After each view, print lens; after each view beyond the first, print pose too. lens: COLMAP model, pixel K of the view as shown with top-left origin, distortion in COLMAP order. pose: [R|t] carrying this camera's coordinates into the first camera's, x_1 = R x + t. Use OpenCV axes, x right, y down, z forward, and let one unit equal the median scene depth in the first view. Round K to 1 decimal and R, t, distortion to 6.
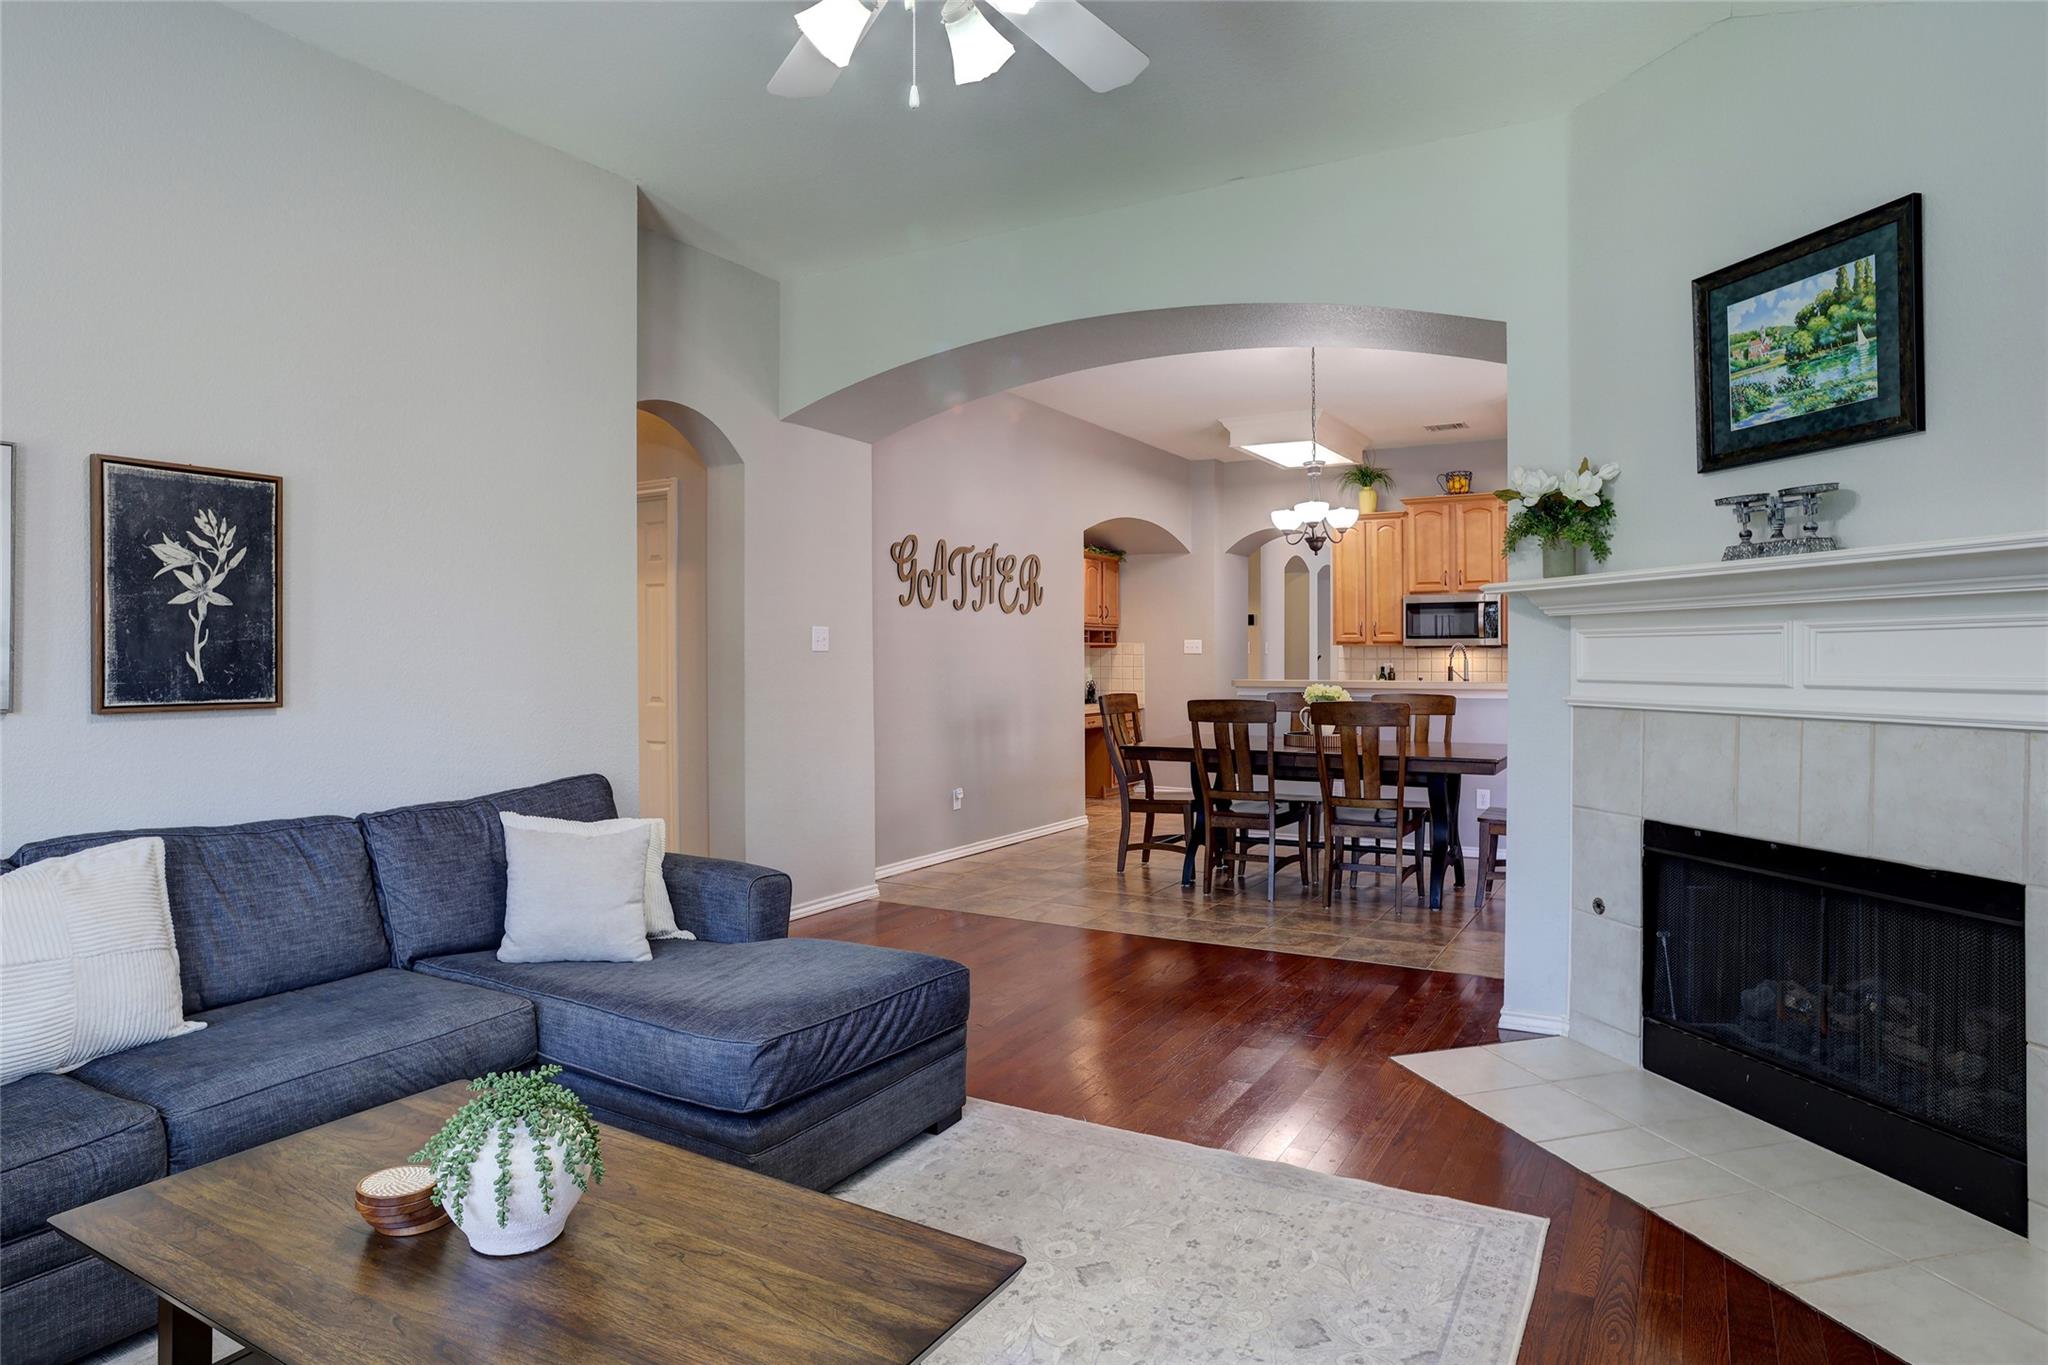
lens RADIAL K [[1170.3, 0, 1012.4], [0, 1170.3, 663.0], [0, 0, 1]] dist [-0.003158, 0.000472]
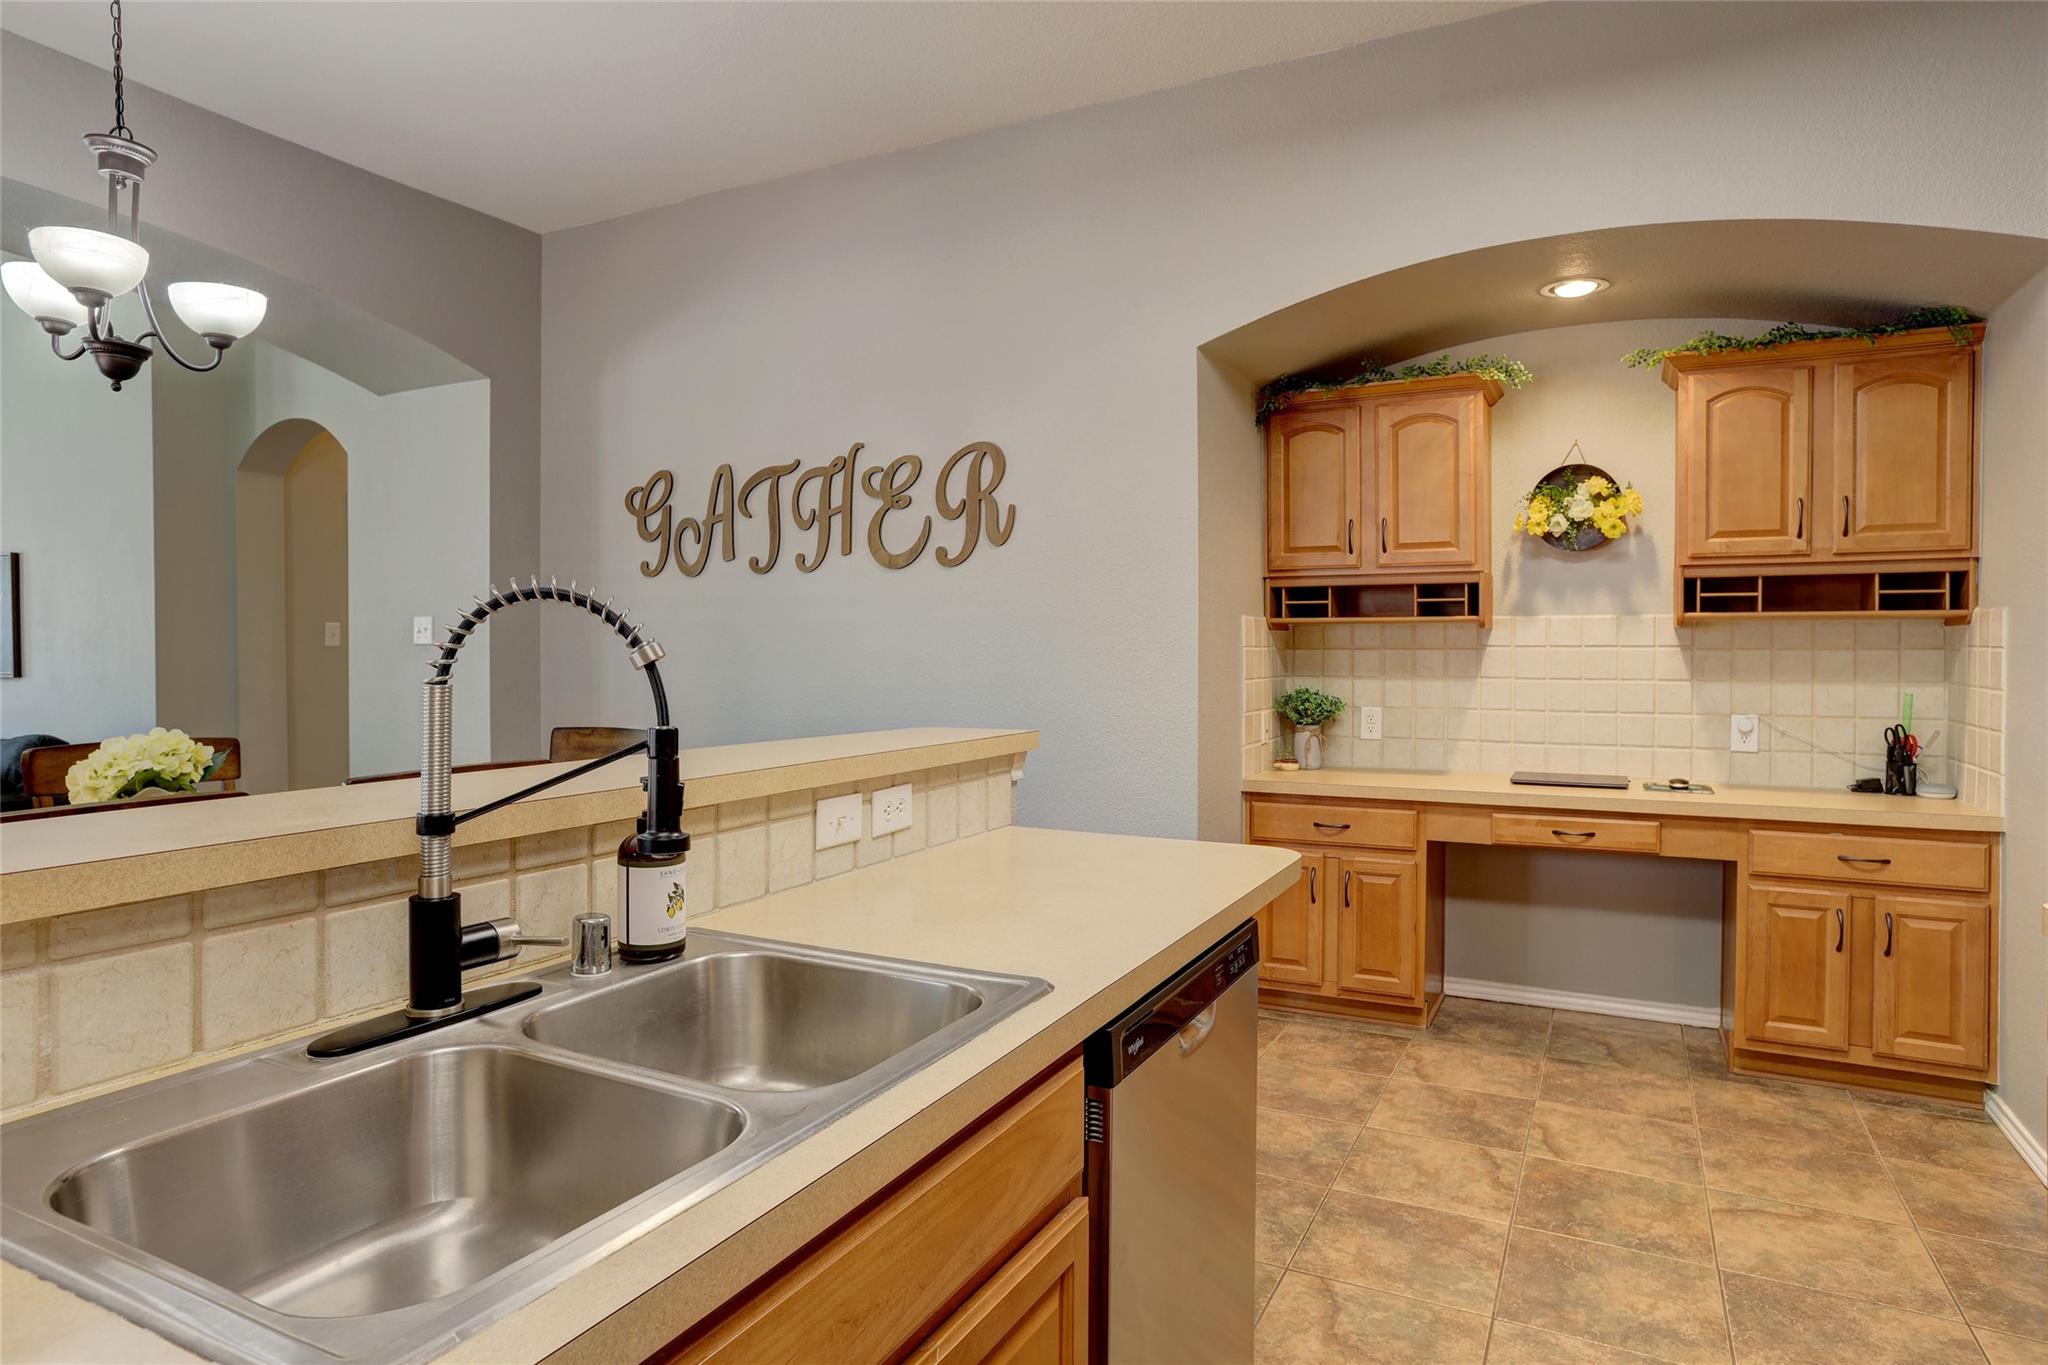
lens RADIAL K [[1170.3, 0, 1012.4], [0, 1170.3, 663.0], [0, 0, 1]] dist [-0.003158, 0.000472]
pose [[0.047243, 0.011639, -0.998816, 0.555636], [-0.005833, 0.999918, 0.011376, -0.006700], [0.998866, 0.005289, 0.047307, 1.084311]]
